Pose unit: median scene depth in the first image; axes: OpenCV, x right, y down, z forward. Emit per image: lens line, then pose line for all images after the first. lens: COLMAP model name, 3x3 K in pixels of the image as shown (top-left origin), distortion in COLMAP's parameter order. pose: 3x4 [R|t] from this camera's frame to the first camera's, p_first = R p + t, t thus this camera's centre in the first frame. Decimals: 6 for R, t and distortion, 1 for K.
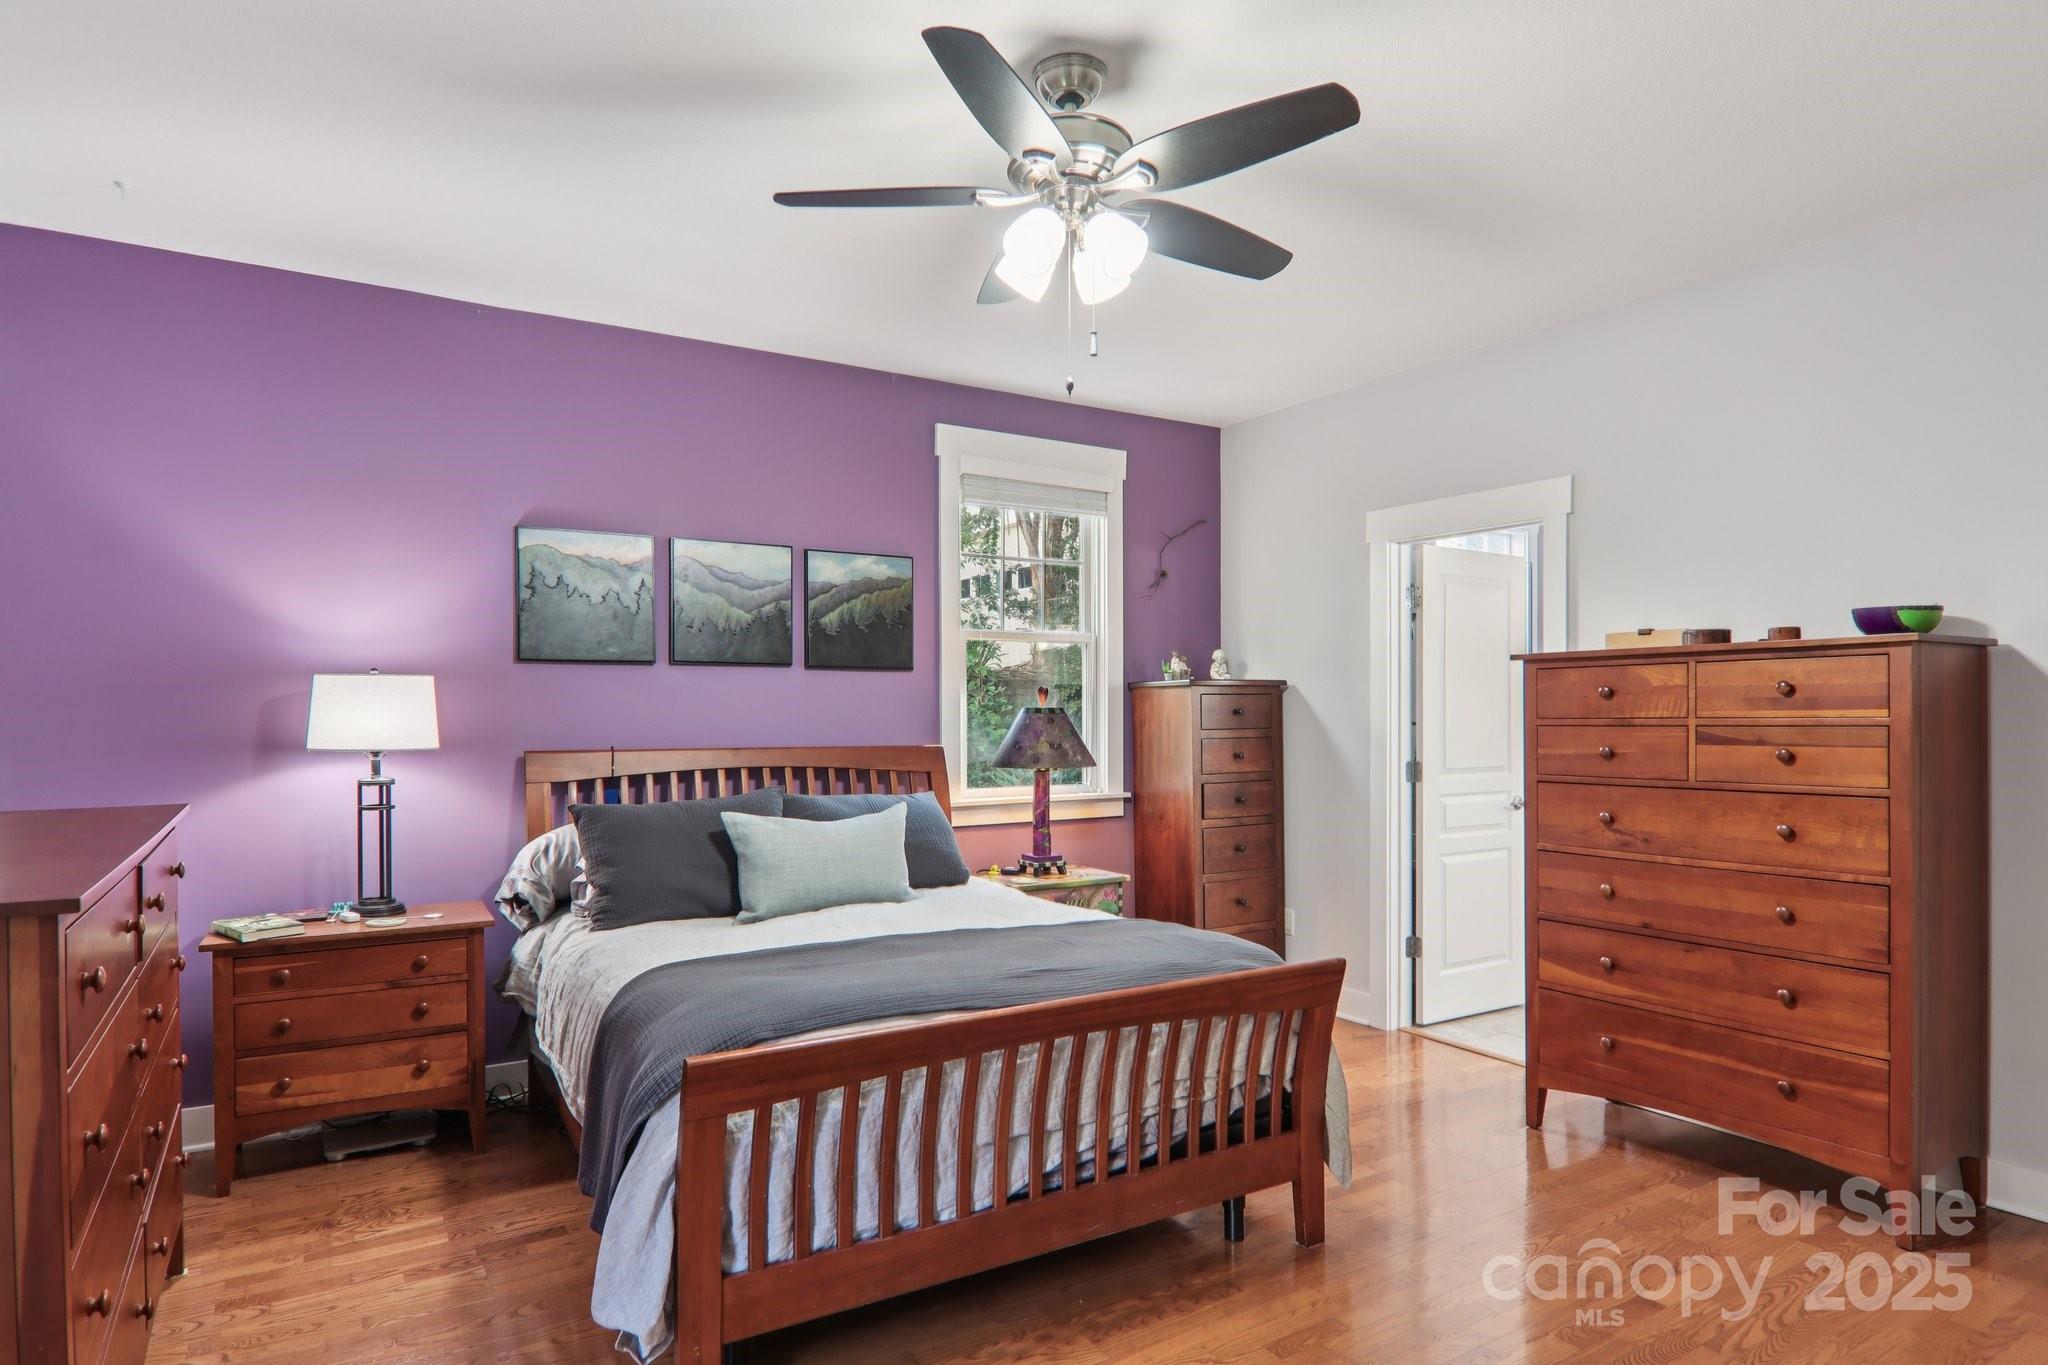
lens RADIAL K [[1143.8, 0, 1018.8], [0, 1143.8, 733.9], [0, 0, 1]] dist [-0.001777, -0.000311]
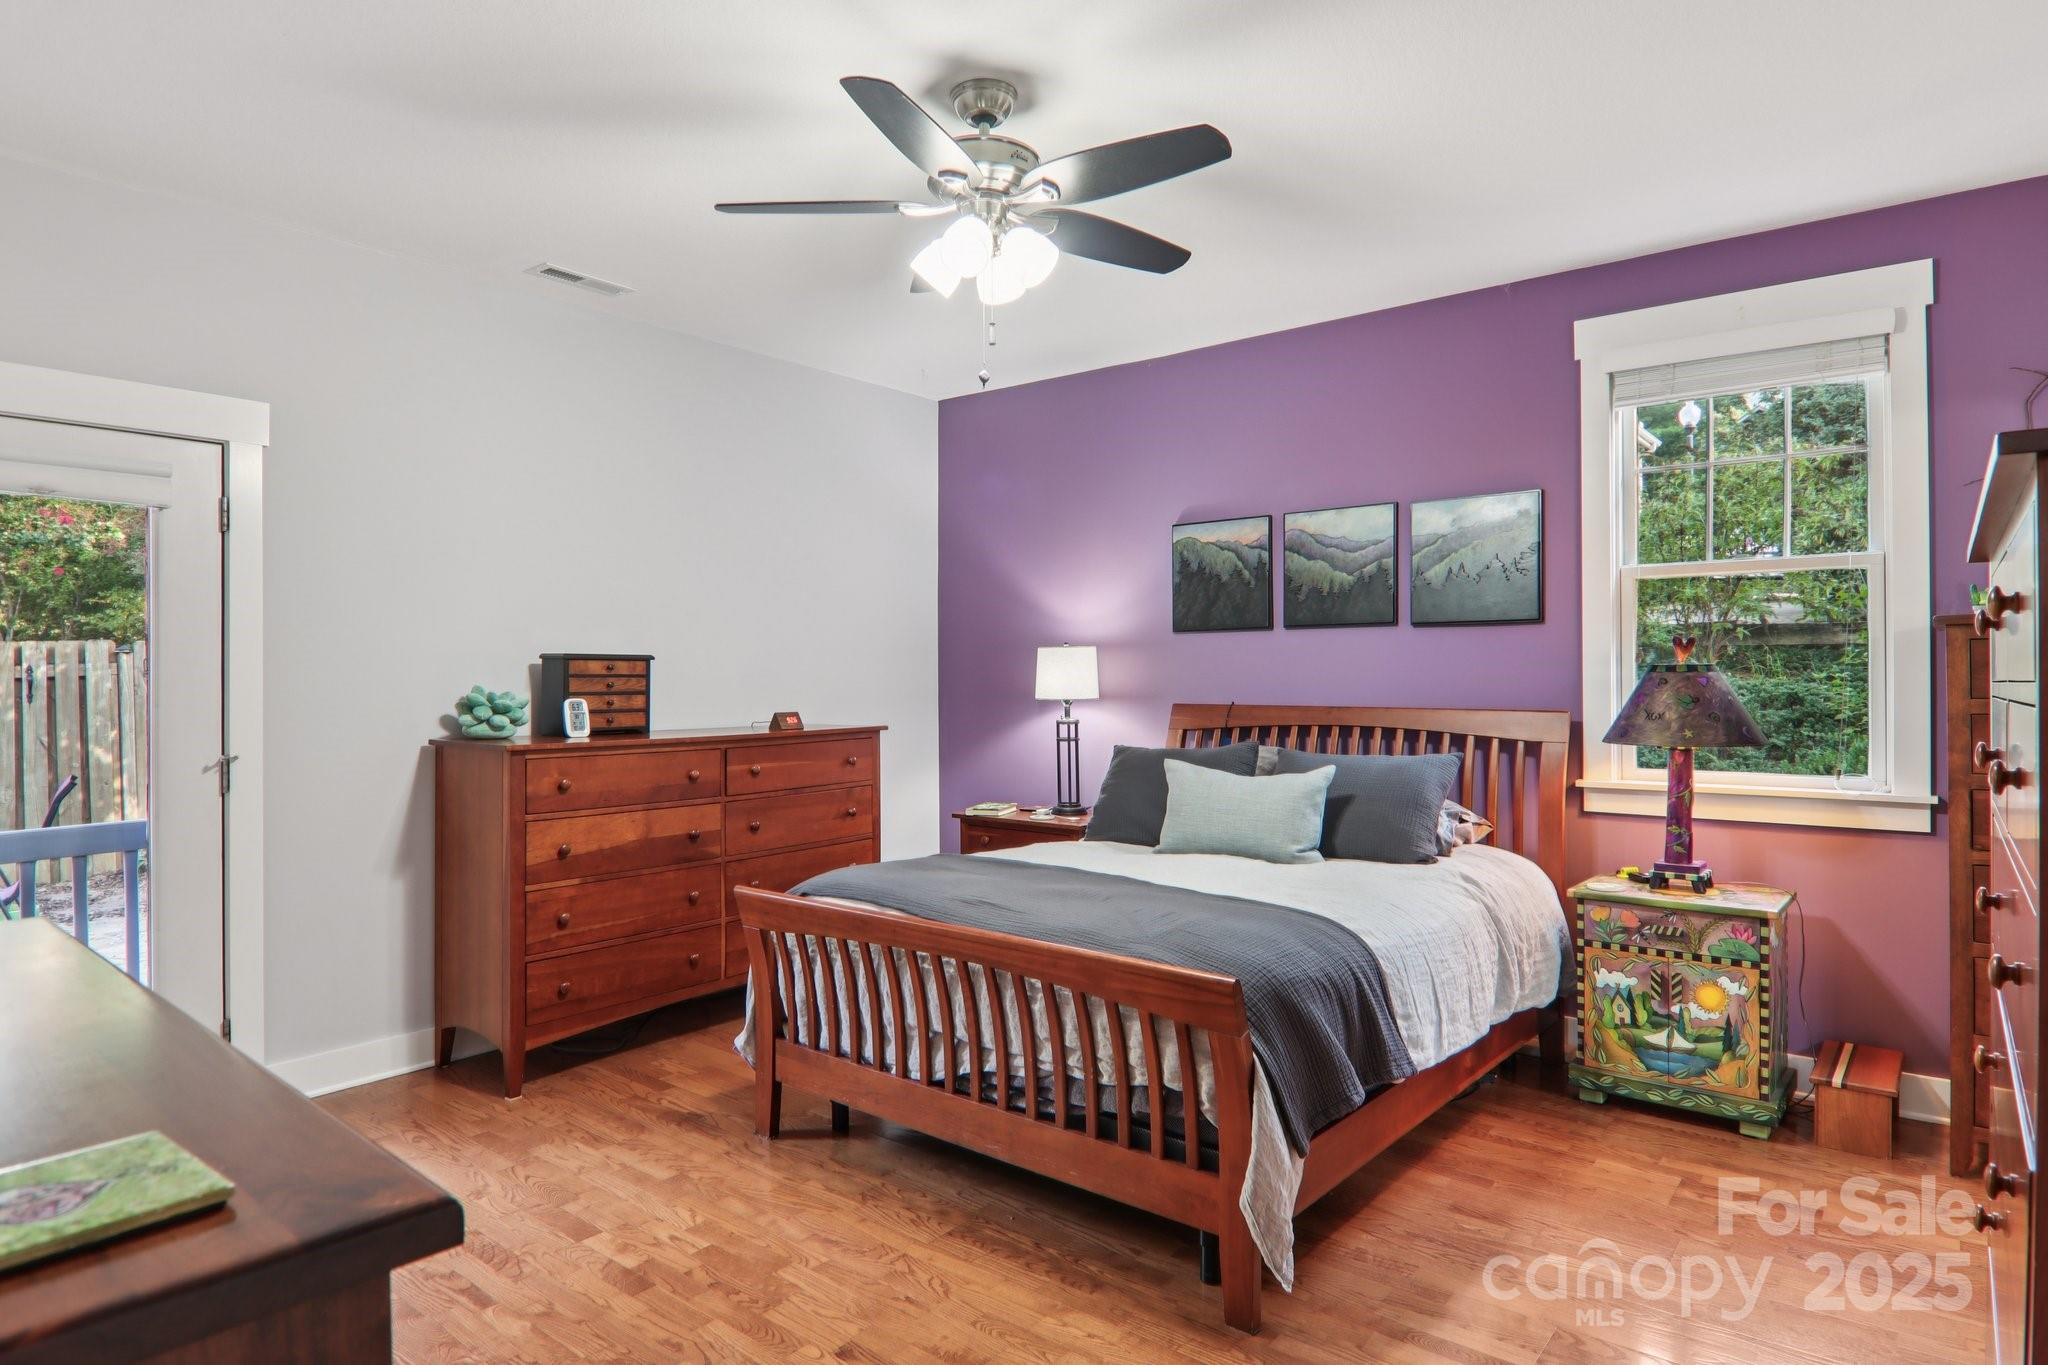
lens RADIAL K [[1156.8, 0, 1024.0], [0, 1156.8, 682.5], [0, 0, 1]] dist [-0.002591, -0.000502]
pose [[0.334131, 0.005830, -0.942509, 0.703205], [-0.014558, 0.999894, 0.001025, -0.006962], [0.942414, 0.013378, 0.334180, 0.416066]]
